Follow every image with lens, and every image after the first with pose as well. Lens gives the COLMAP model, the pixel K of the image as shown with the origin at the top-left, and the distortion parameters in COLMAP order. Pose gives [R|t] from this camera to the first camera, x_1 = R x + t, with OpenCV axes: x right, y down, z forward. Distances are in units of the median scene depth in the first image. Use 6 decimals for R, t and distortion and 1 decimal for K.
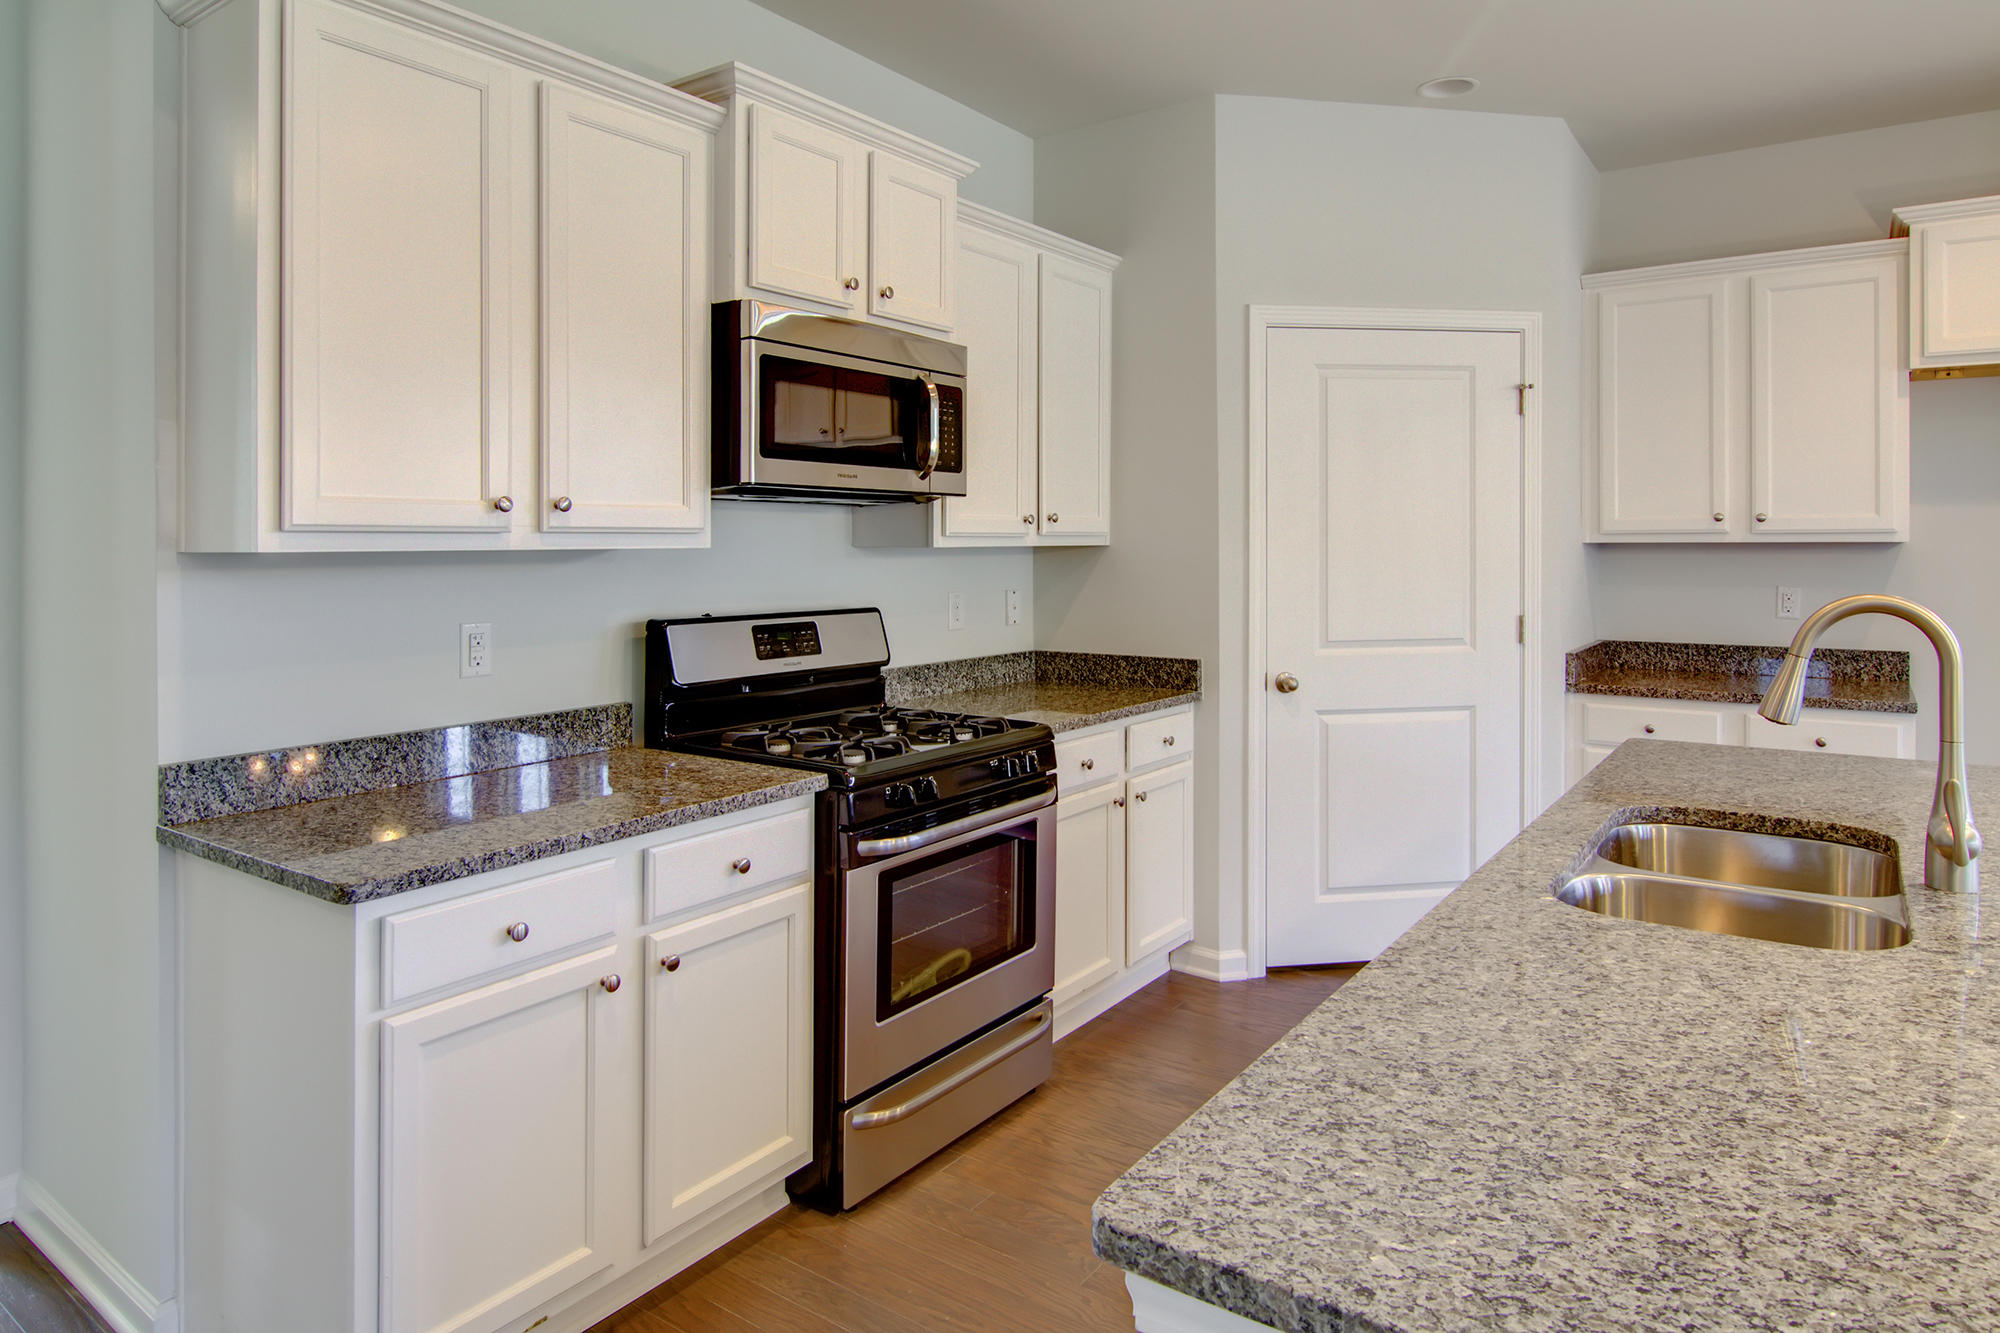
lens RADIAL K [[1187.0, 0, 989.3], [0, 1187.0, 541.6], [0, 0, 1]] dist [-0.009900, -0.000426]
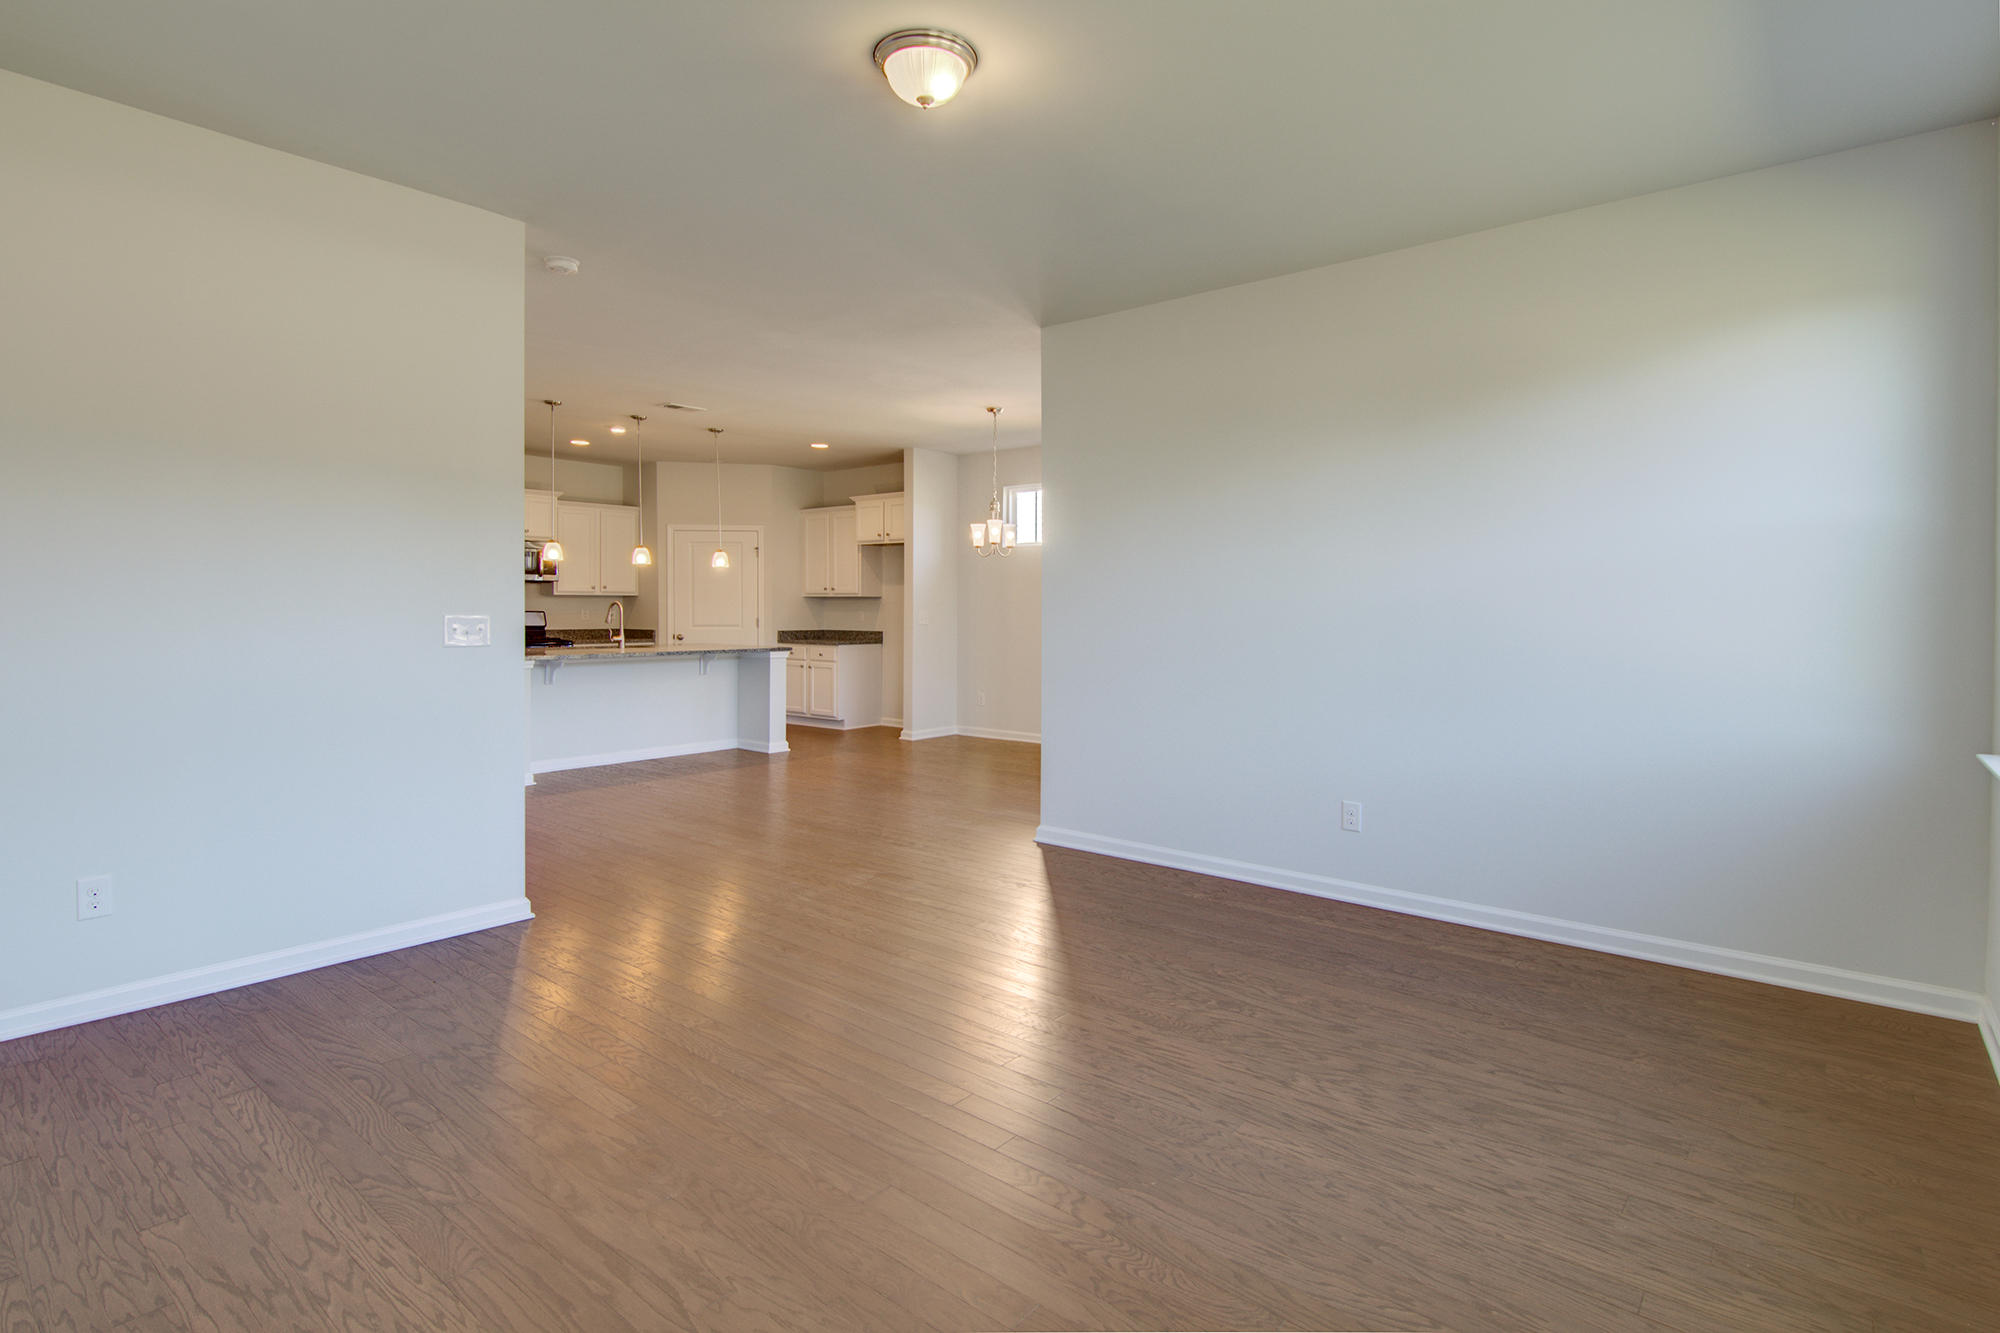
lens RADIAL K [[1030.0, 0, 1019.0], [0, 1030.0, 636.0], [0, 0, 1]] dist [0.000577, -0.005433]
pose [[0.998021, 0.011015, -0.061911, 1.763750], [-0.009285, 0.999560, 0.028174, 0.032338], [0.062194, -0.027543, 0.997684, -2.330517]]
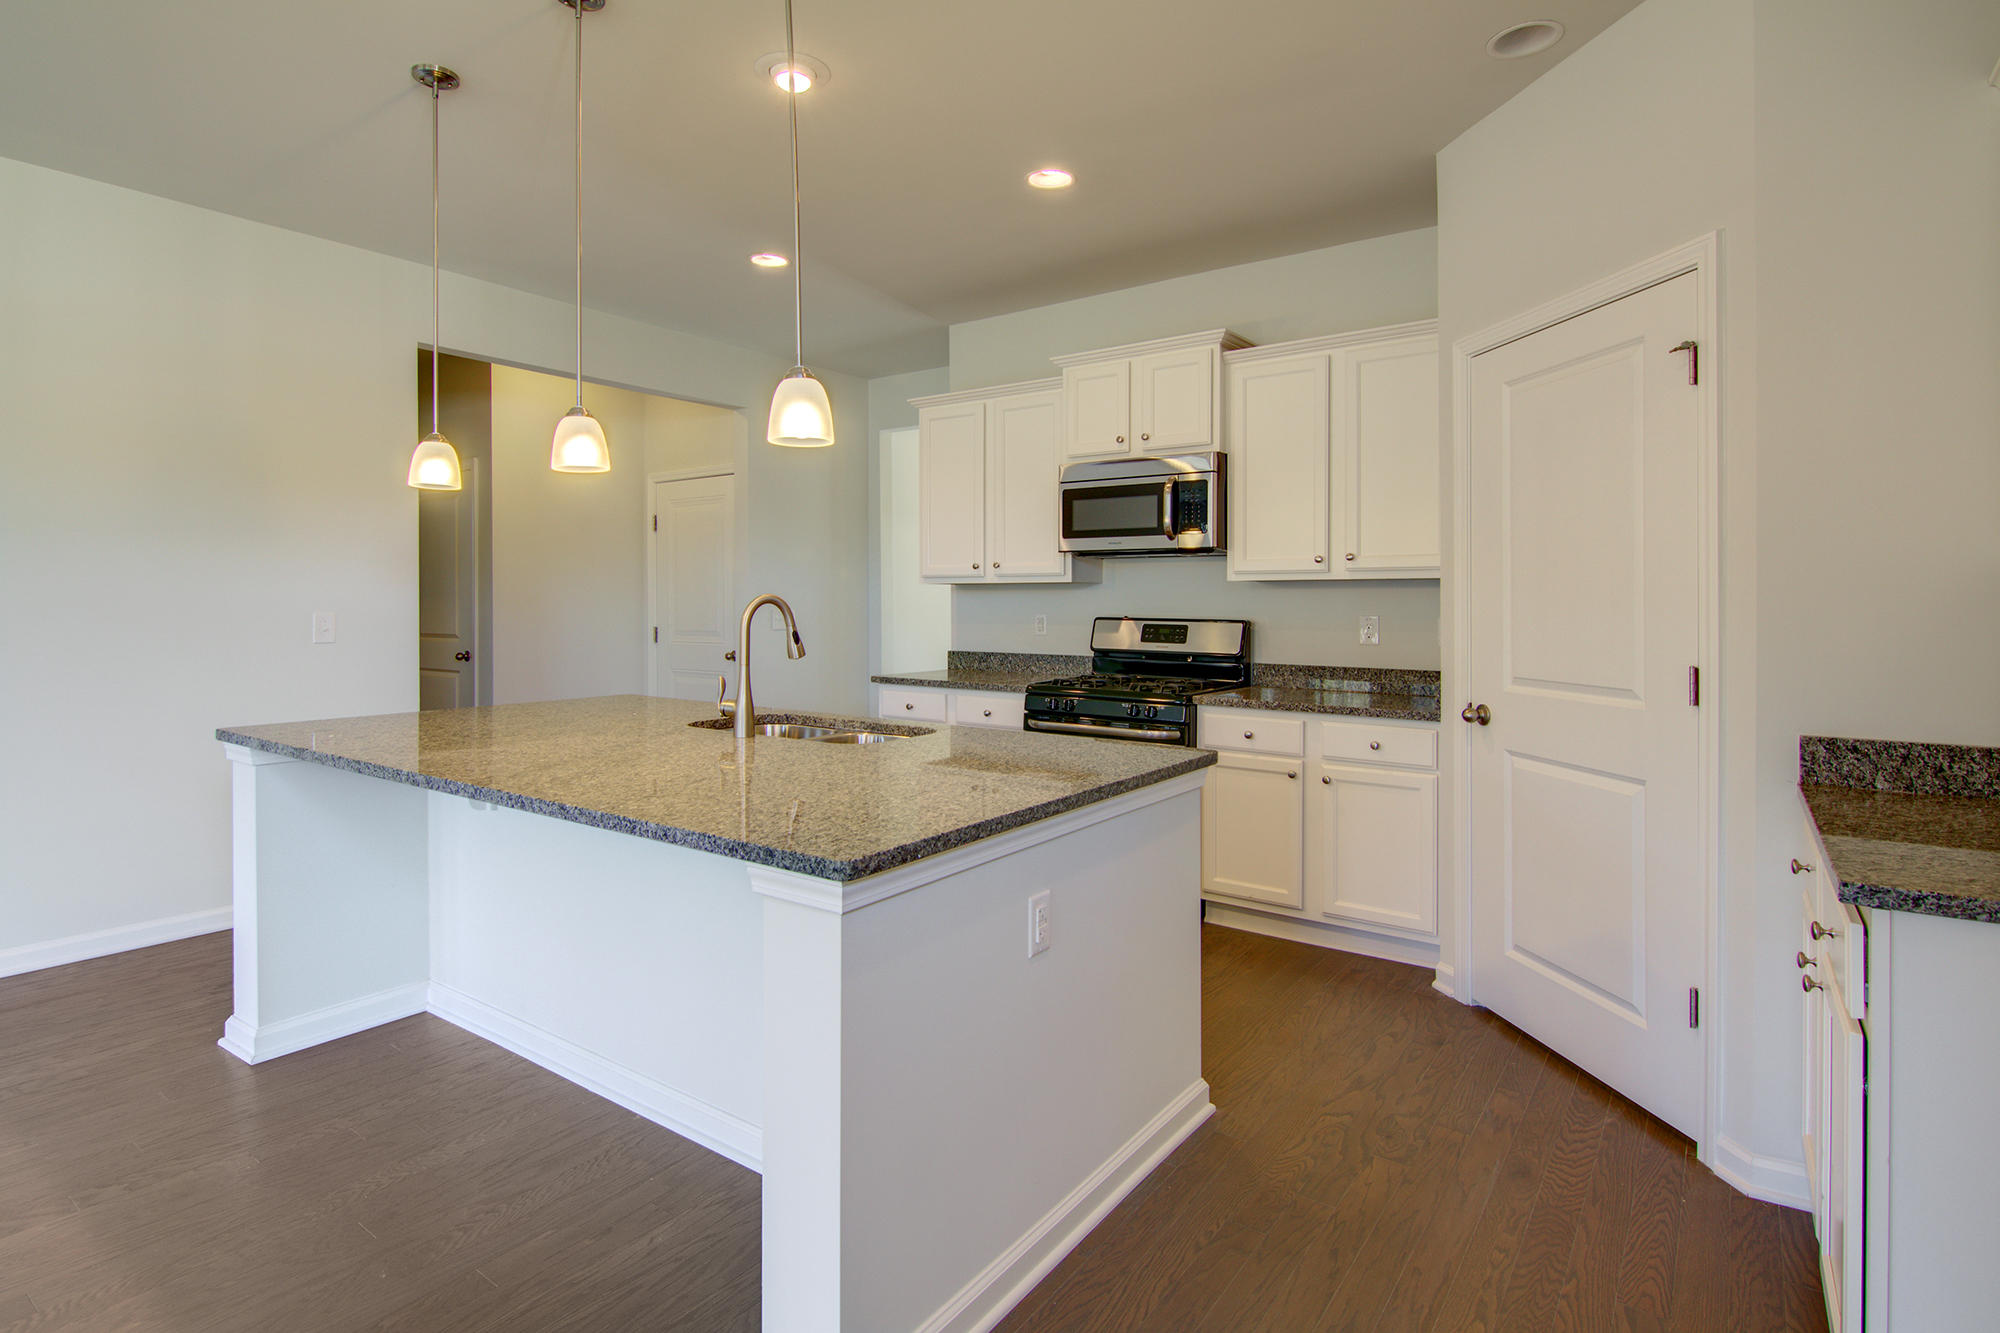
lens RADIAL K [[1030.0, 0, 956.7], [0, 1030.0, 581.2], [0, 0, 1]] dist [0.000577, -0.005433]
pose [[-0.041495, -0.008833, -0.999100, 1.433945], [0.006941, 0.999934, -0.009129, 0.016465], [0.999115, -0.007314, -0.041431, 0.772709]]
